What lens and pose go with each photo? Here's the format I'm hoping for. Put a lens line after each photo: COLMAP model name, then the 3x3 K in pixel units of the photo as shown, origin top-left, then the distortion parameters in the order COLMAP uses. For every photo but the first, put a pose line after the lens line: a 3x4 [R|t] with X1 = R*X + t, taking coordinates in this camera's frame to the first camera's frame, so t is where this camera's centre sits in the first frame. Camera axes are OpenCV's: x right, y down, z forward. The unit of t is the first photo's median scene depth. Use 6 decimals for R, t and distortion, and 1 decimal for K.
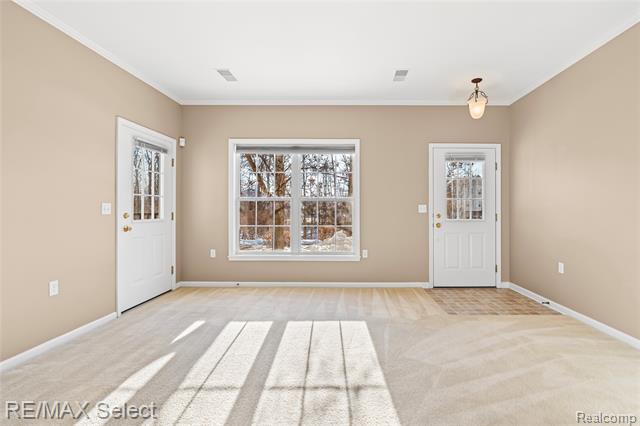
lens RADIAL K [[298.8, 0, 345.0], [0, 298.8, 203.7], [0, 0, 1]] dist [-0.000854, 0.000197]
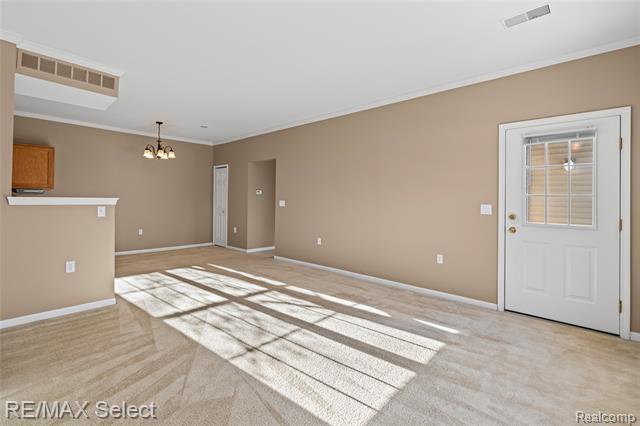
lens RADIAL K [[293.1, 0, 322.8], [0, 293.1, 202.4], [0, 0, 1]] dist [-0.001144, 0.000242]
pose [[-0.672079, -0.005414, -0.740459, 0.342789], [-0.002342, 0.999984, -0.005185, -0.002072], [0.740475, -0.001751, -0.672081, 0.946855]]
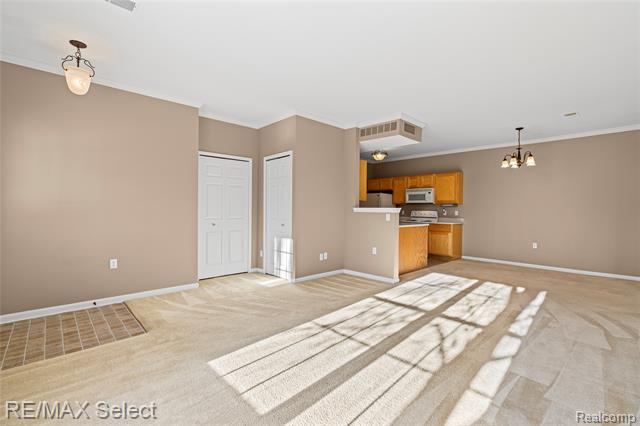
lens RADIAL K [[284.9, 0, 327.4], [0, 284.9, 213.7], [0, 0, 1]] dist [-0.001729, 0.000073]
pose [[-0.701304, -0.017064, 0.712658, -0.477047], [-0.019936, 0.999792, 0.004321, 0.005167], [-0.712583, -0.011177, -0.701498, 0.942099]]
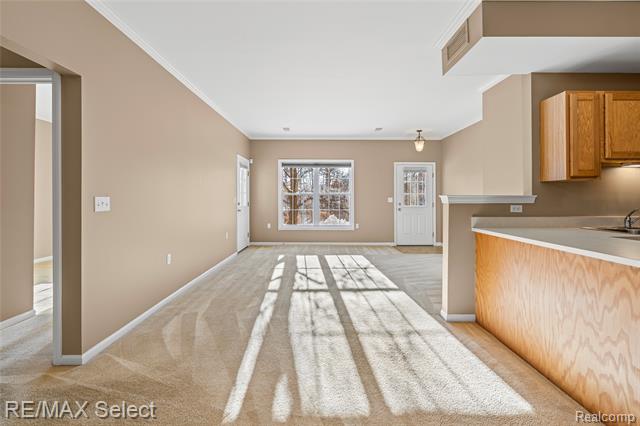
lens RADIAL K [[294.6, 0, 315.4], [0, 294.6, 190.4], [0, 0, 1]] dist [-0.003561, -0.000129]
pose [[0.999999, -0.000755, 0.000792, -0.184878], [0.000763, 0.999941, -0.010849, -0.020664], [-0.000783, 0.010849, 0.999941, -0.739121]]
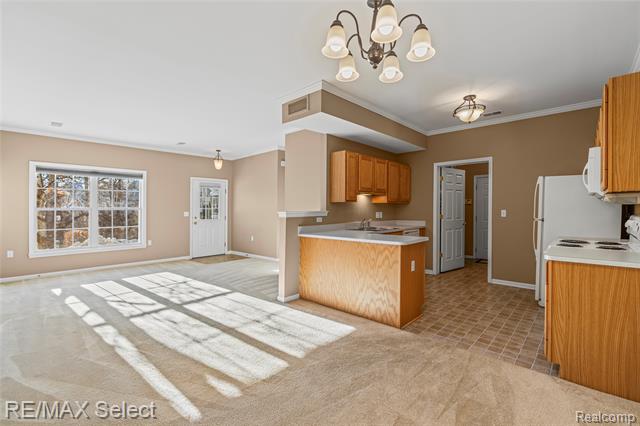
lens RADIAL K [[293.1, 0, 322.8], [0, 293.1, 202.4], [0, 0, 1]] dist [-0.001144, 0.000242]
pose [[0.673527, 0.010829, 0.739083, -0.494038], [-0.003140, 0.999926, -0.011789, -0.034816], [-0.739156, 0.005619, 0.673511, -0.778670]]
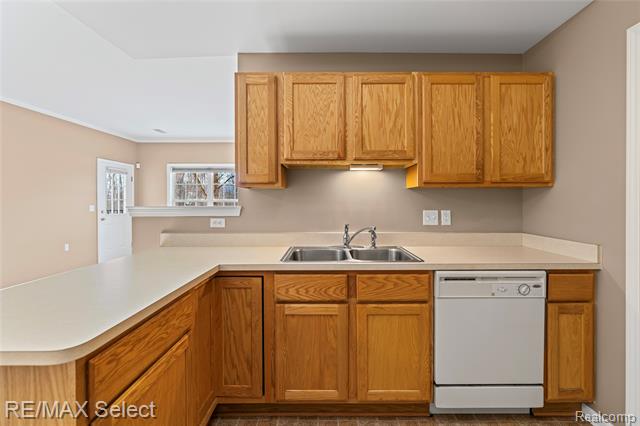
lens RADIAL K [[293.1, 0, 322.8], [0, 293.1, 202.4], [0, 0, 1]] dist [-0.001144, 0.000242]
pose [[0.999999, -0.001473, -0.000785, 0.472462], [0.001483, 0.999917, 0.012794, -0.029920], [0.000766, -0.012795, 0.999918, -0.605081]]
